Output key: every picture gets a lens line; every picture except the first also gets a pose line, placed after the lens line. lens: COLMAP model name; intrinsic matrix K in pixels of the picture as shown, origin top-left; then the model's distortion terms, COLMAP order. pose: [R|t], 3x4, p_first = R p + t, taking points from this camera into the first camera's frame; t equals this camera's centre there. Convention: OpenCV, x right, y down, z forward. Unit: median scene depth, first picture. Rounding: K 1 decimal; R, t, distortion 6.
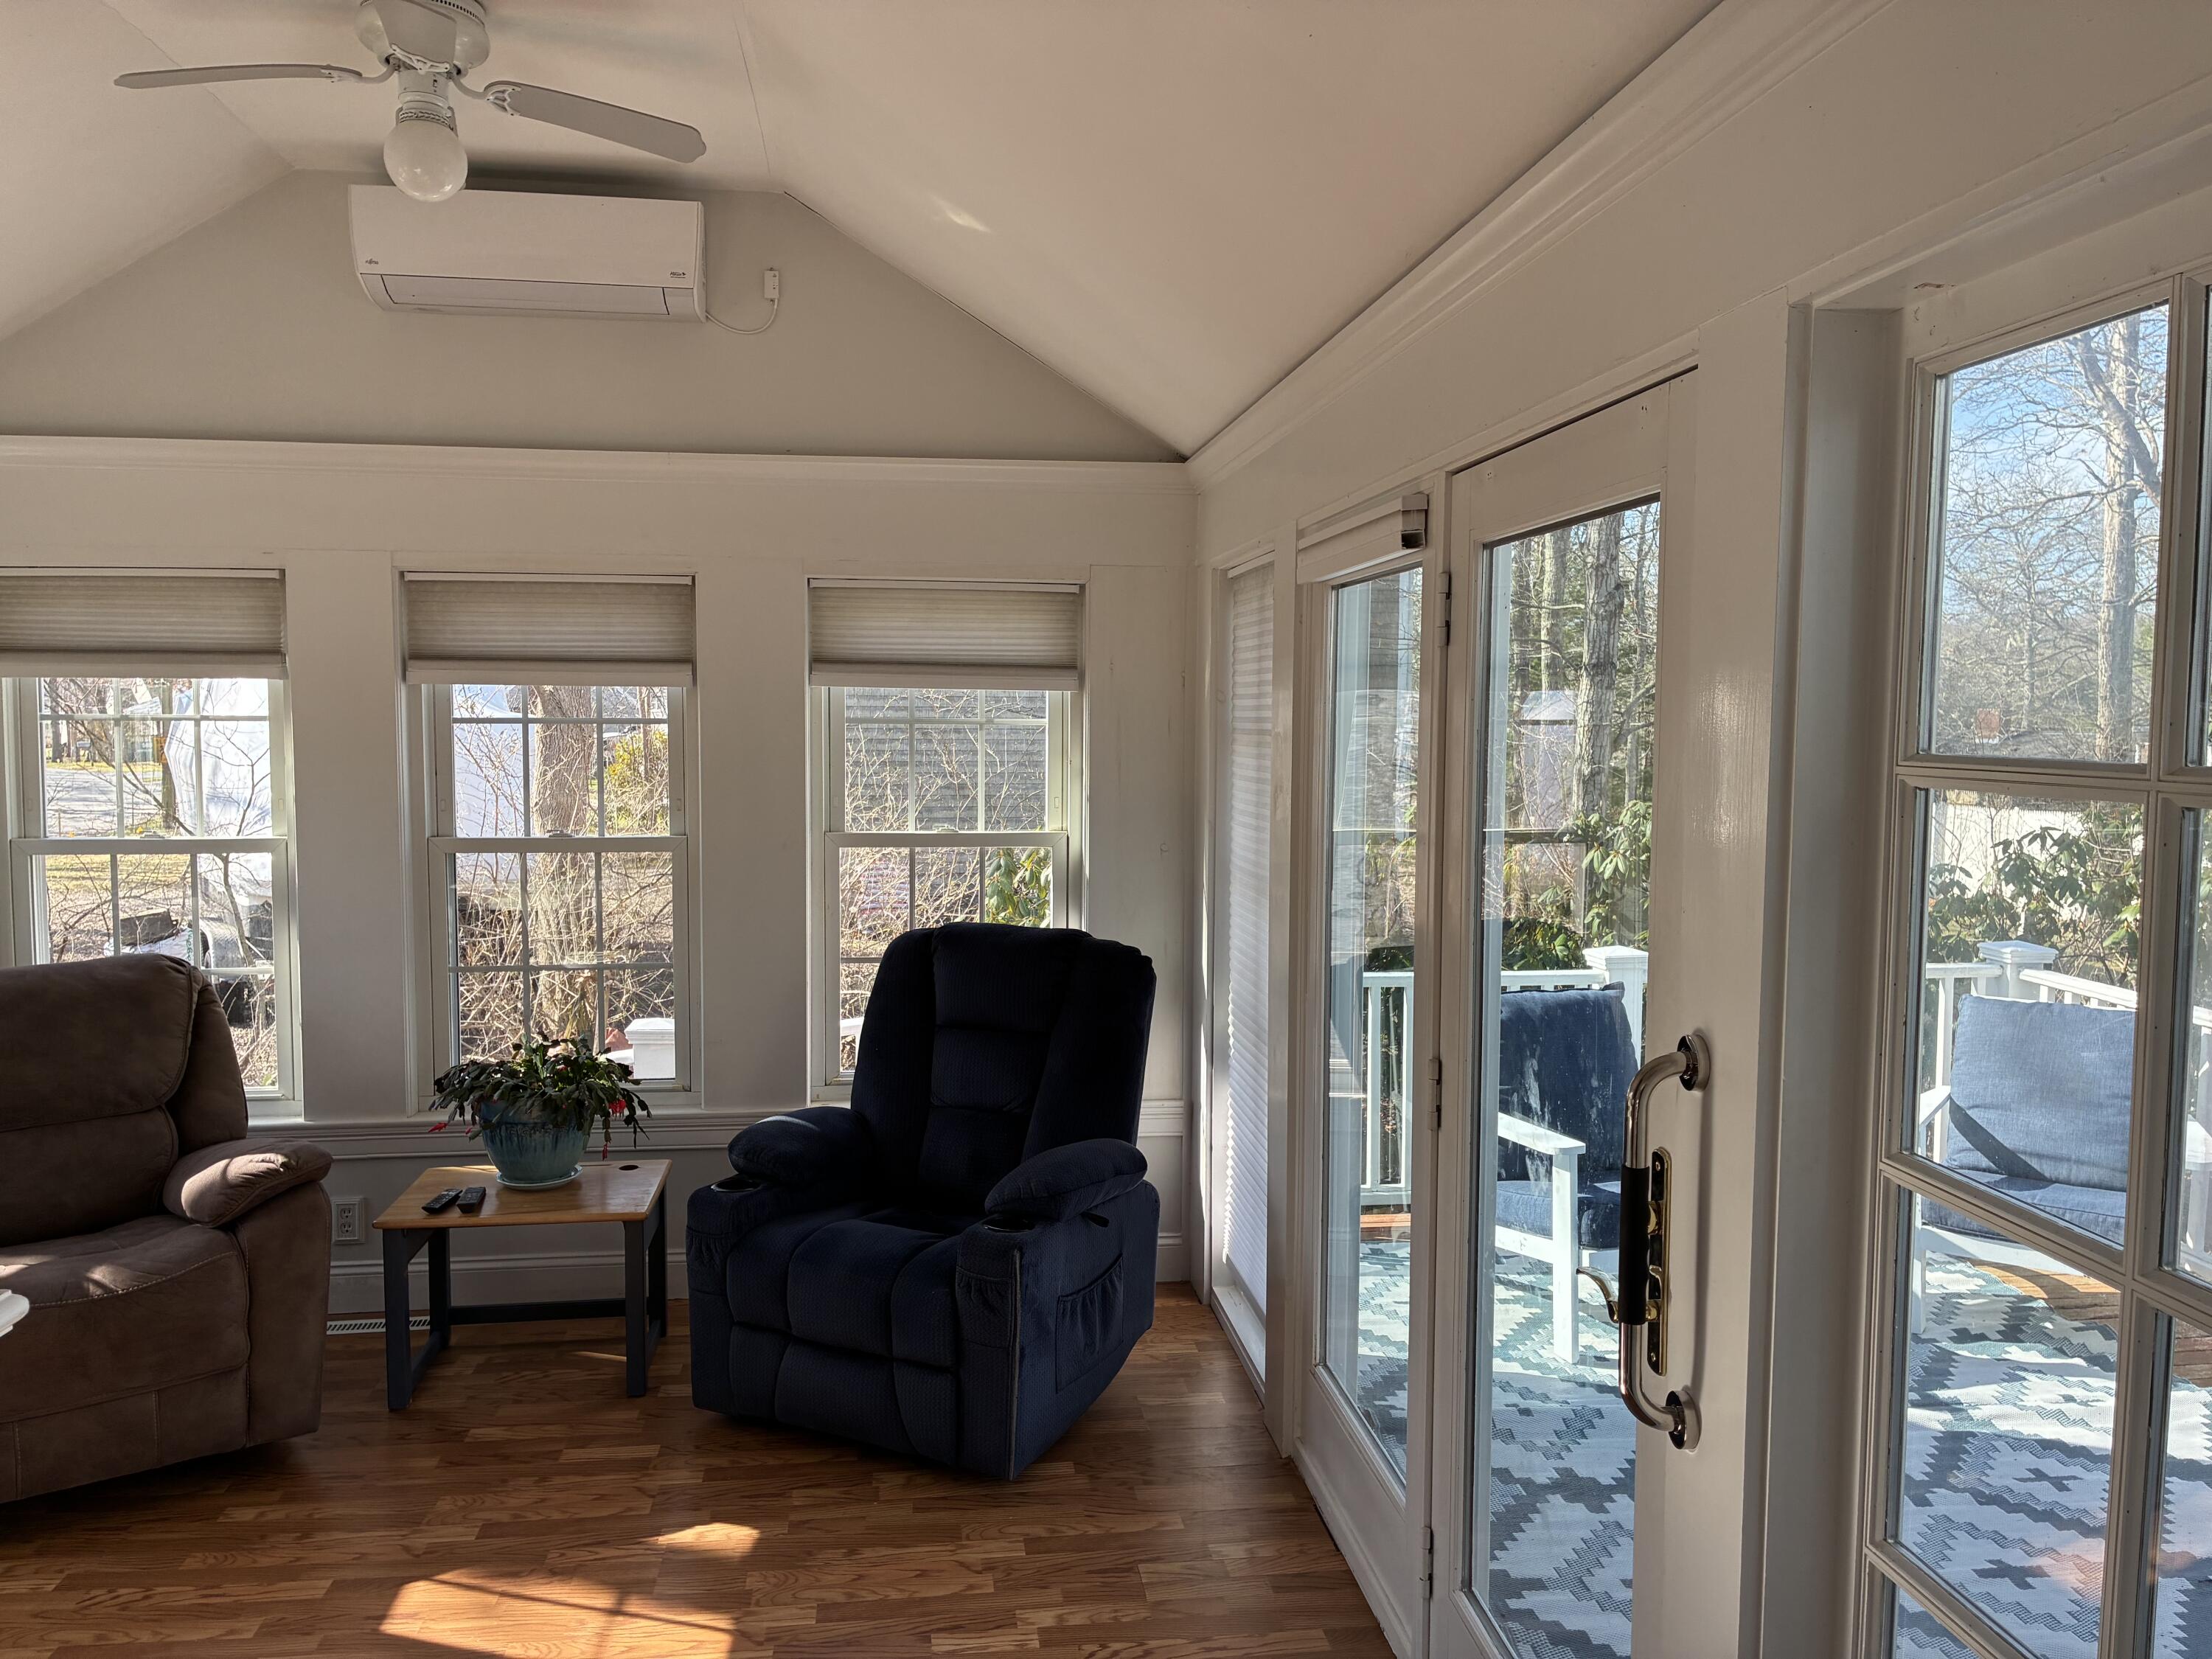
lens RADIAL K [[1670.9, 0, 1106.0], [0, 1670.9, 829.5], [0, 0, 1]] dist [0.084230, -0.076712]
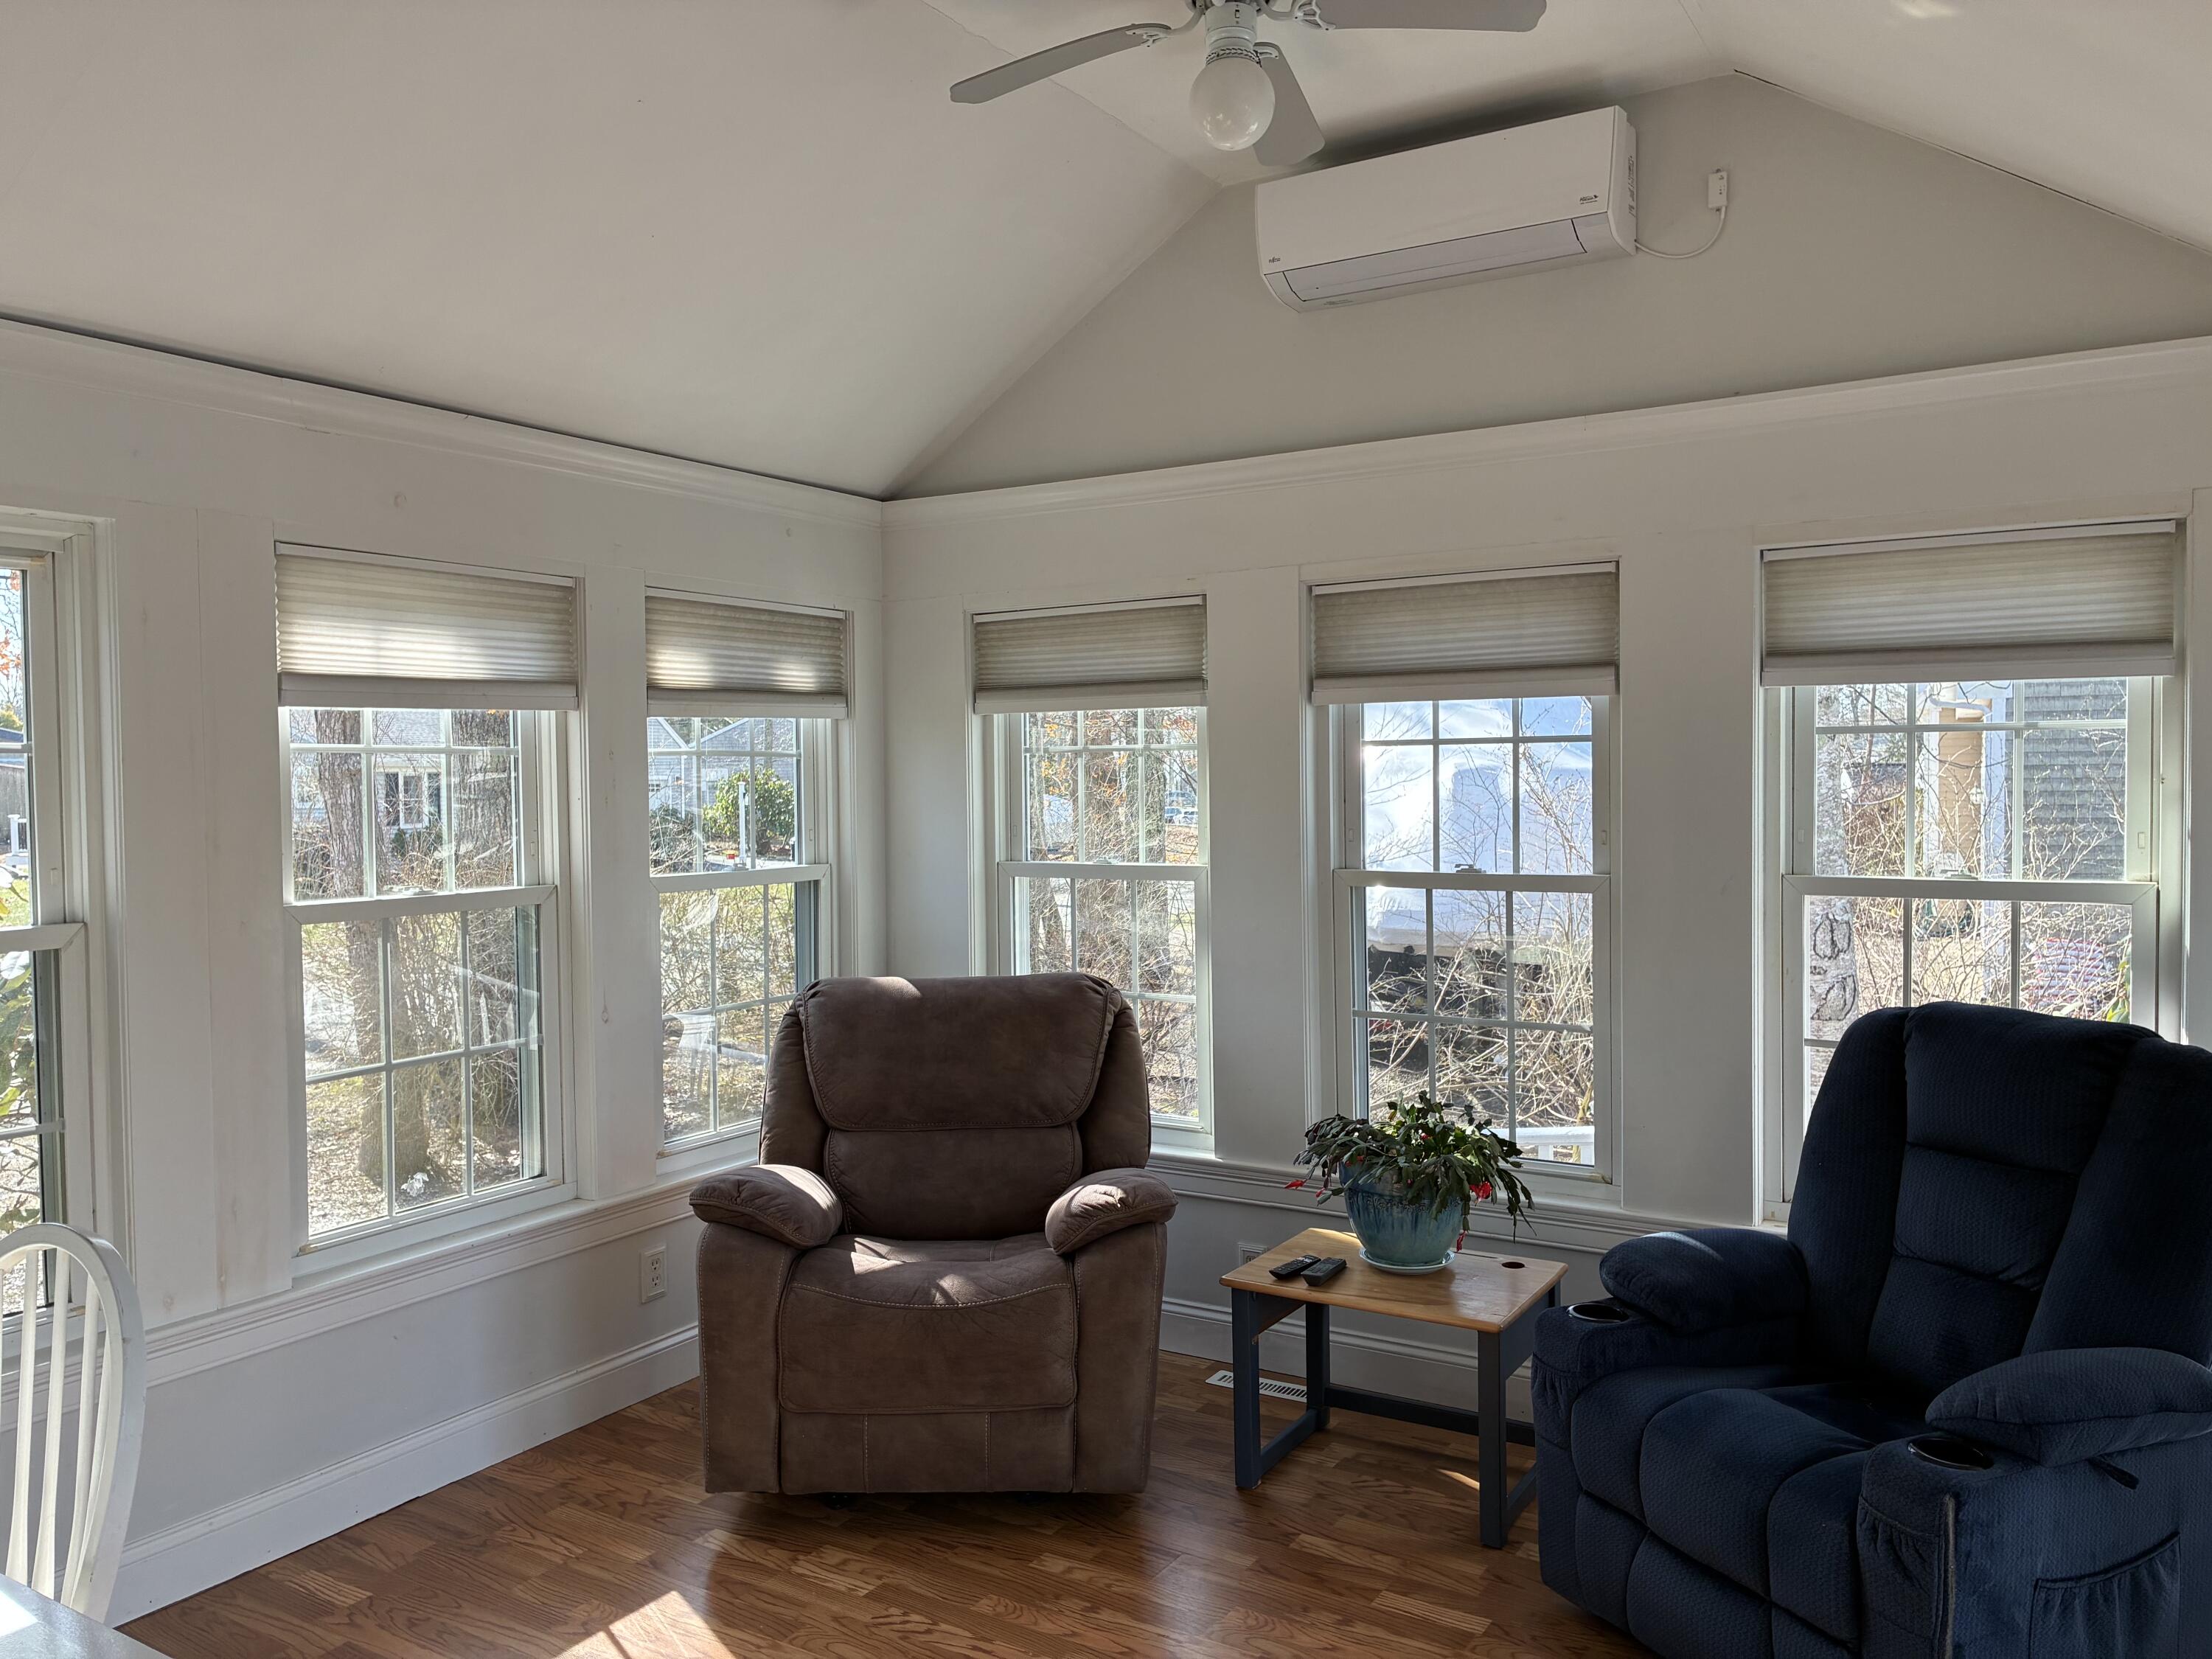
lens RADIAL K [[1675.1, 0, 1106.0], [0, 1675.1, 829.5], [0, 0, 1]] dist [0.058867, -0.073614]
pose [[0.781564, 0.004964, -0.623805, 0.085174], [-0.029151, 0.999167, -0.028572, 0.014171], [0.623144, 0.040516, 0.781057, 0.218123]]
